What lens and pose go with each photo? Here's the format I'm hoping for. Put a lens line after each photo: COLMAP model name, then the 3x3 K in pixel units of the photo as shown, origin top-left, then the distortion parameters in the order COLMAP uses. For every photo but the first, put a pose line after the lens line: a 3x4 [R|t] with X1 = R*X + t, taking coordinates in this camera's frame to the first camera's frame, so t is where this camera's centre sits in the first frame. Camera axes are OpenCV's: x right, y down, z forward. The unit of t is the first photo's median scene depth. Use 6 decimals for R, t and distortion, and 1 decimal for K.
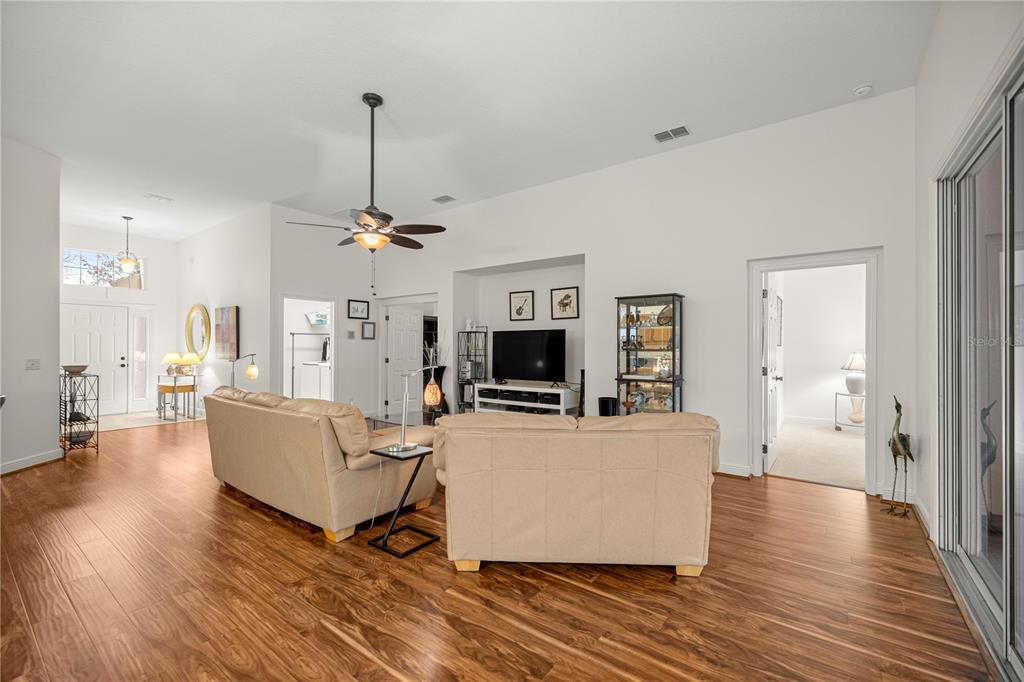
lens RADIAL K [[438.6, 0, 514.0], [0, 438.6, 346.5], [0, 0, 1]] dist [0.002541, -0.001368]
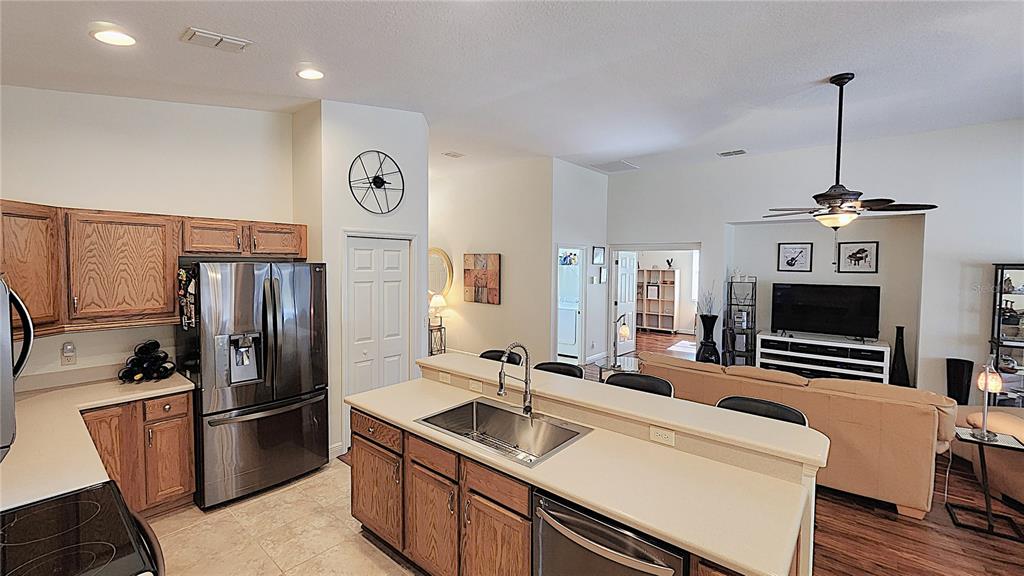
lens RADIAL K [[431.2, 0, 508.6], [0, 431.2, 279.6], [0, 0, 1]] dist [0.006693, -0.003847]
pose [[0.998423, 0.008233, -0.055540, -0.591051], [-0.005885, 0.999087, 0.042311, -0.079548], [0.055837, -0.041918, 0.997560, -0.032667]]
